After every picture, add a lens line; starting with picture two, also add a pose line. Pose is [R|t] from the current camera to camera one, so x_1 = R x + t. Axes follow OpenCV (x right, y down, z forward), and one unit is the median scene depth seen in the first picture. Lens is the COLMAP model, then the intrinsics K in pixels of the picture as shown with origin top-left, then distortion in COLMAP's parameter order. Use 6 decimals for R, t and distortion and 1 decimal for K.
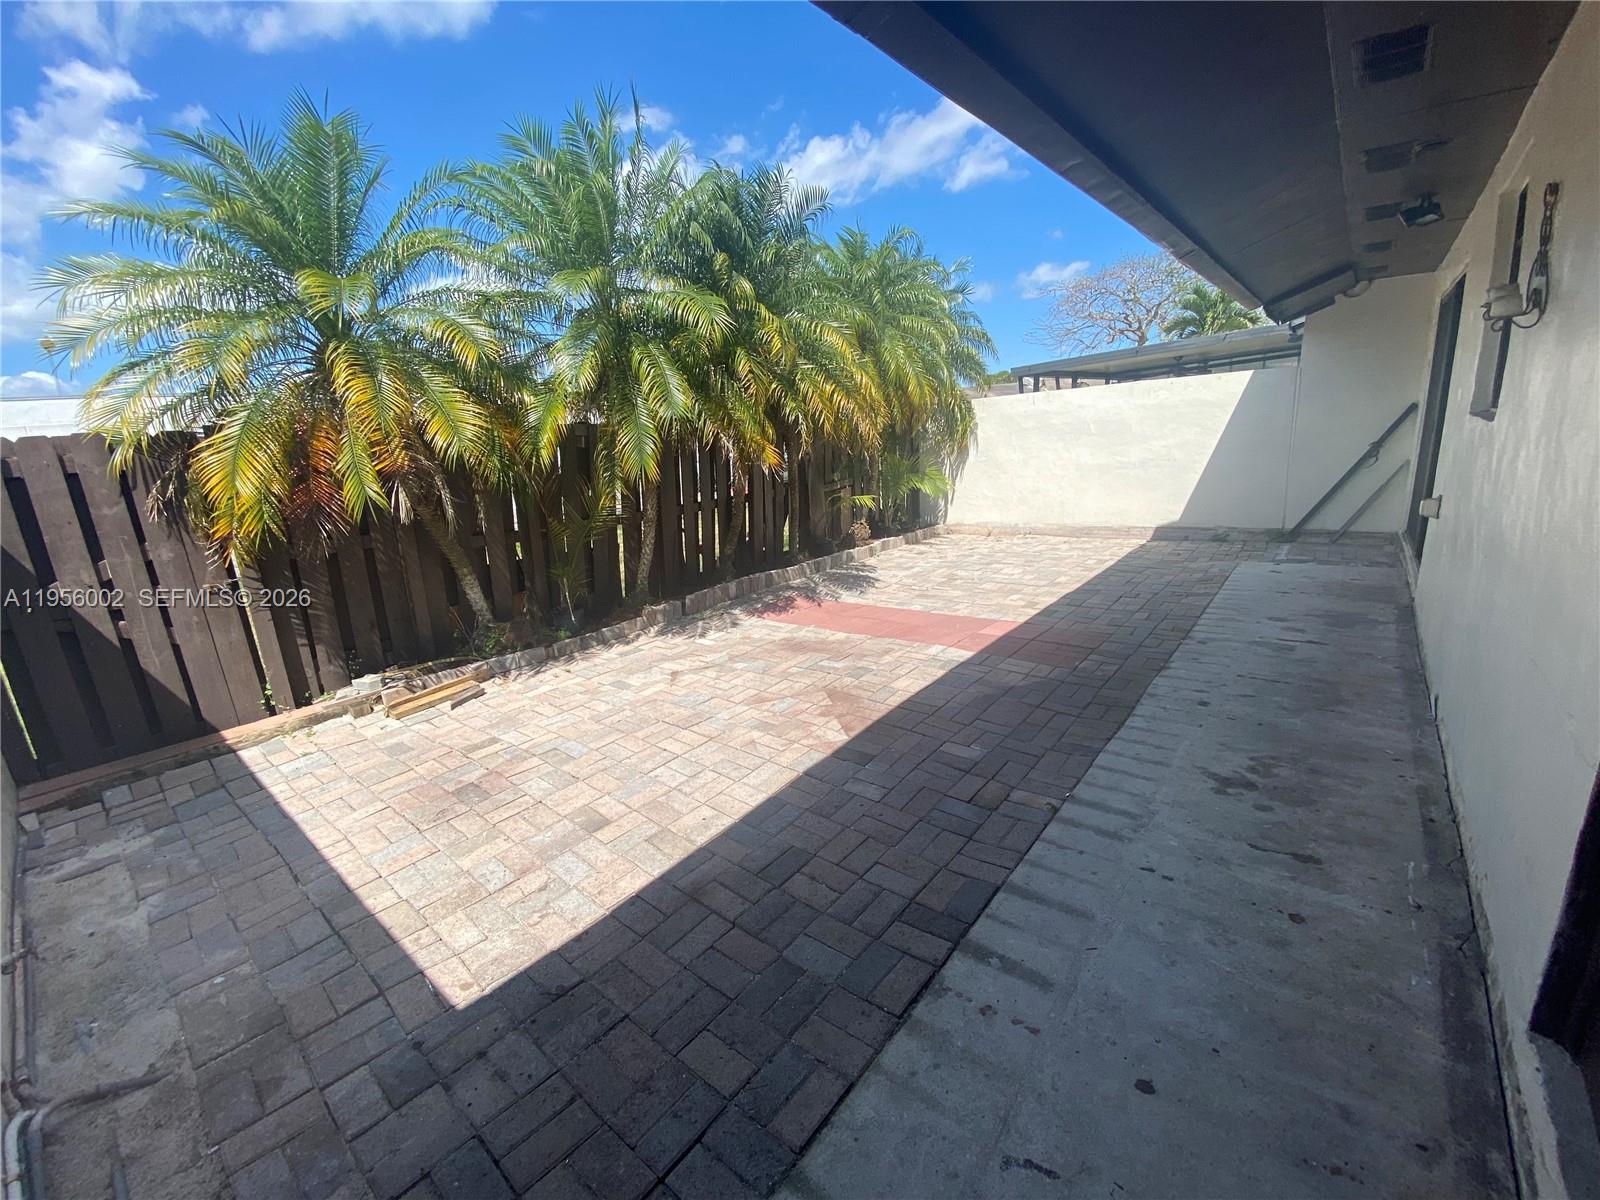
lens RADIAL K [[658.3, 0, 800.0], [0, 658.3, 600.0], [0, 0, 1]] dist [-0.000482, -0.000068]
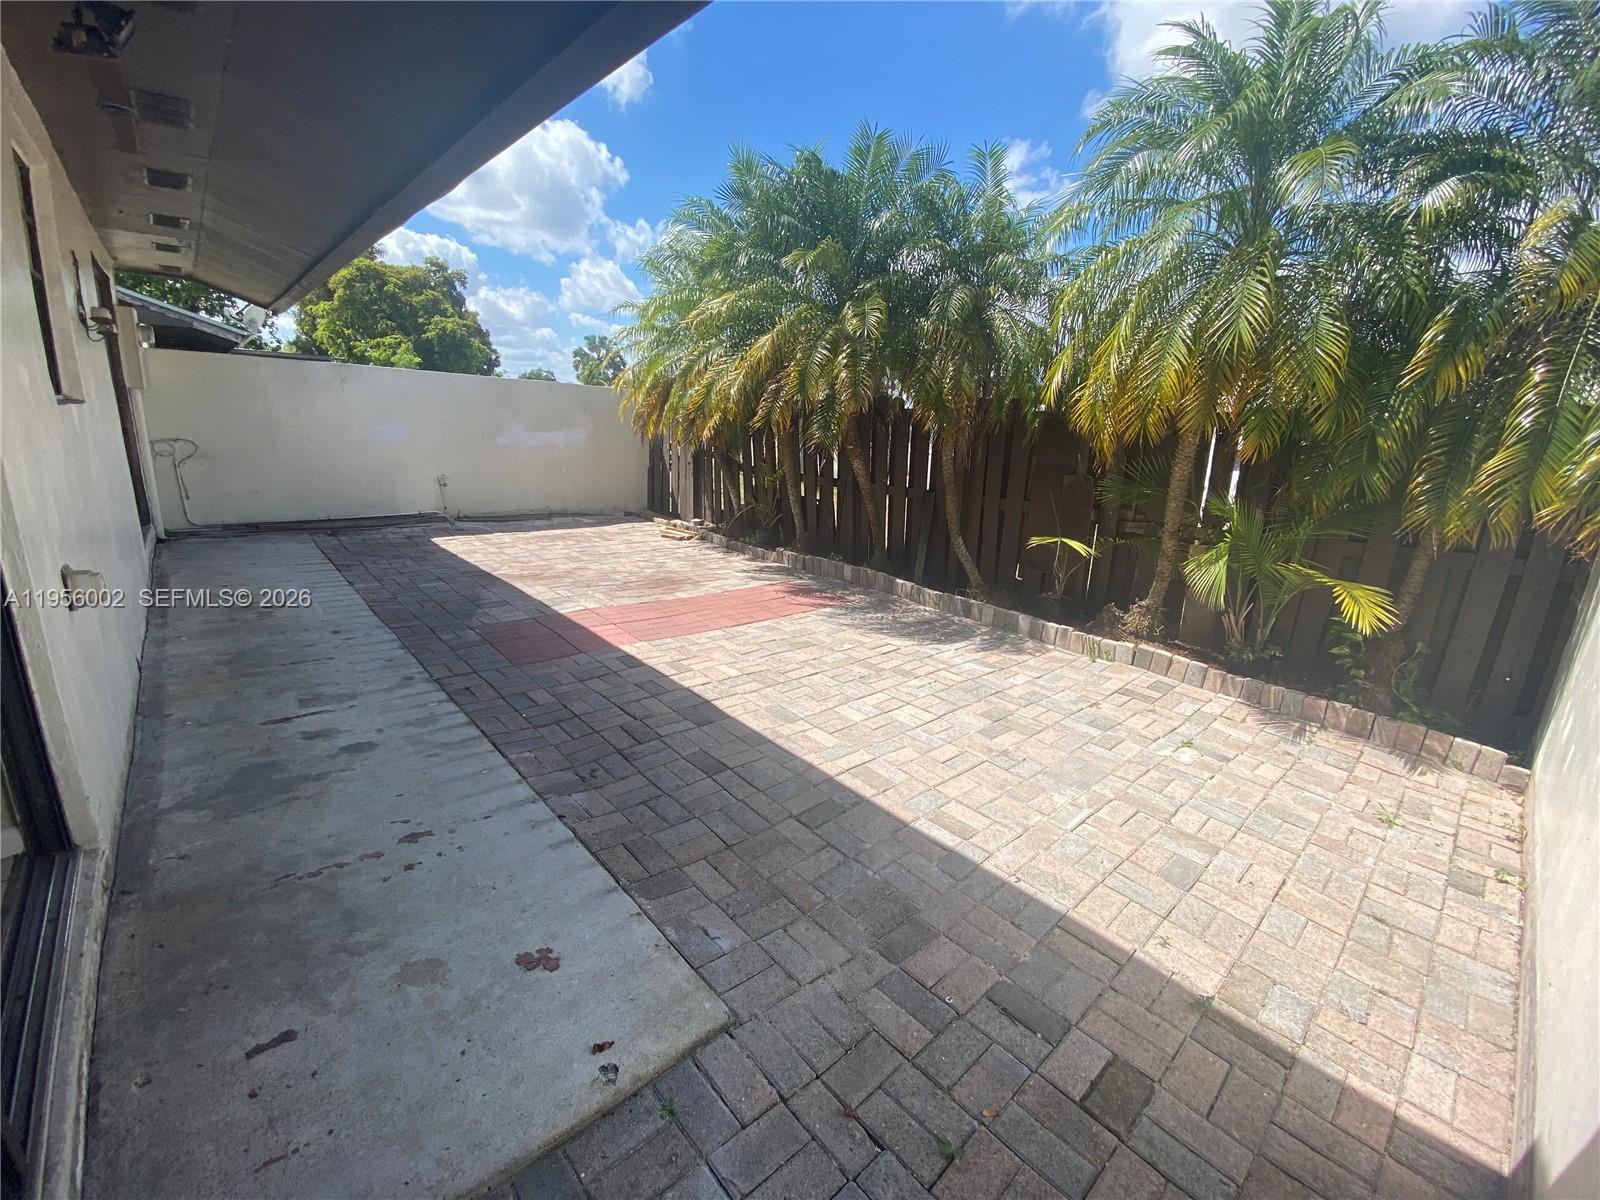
lens RADIAL K [[658.3, 0, 800.0], [0, 658.3, 600.0], [0, 0, 1]] dist [-0.000482, -0.000068]
pose [[-0.151044, 0.313704, -0.937430, 1.212013], [-0.285599, 0.894021, 0.345195, -0.427626], [0.946371, 0.319869, -0.045443, 1.391446]]
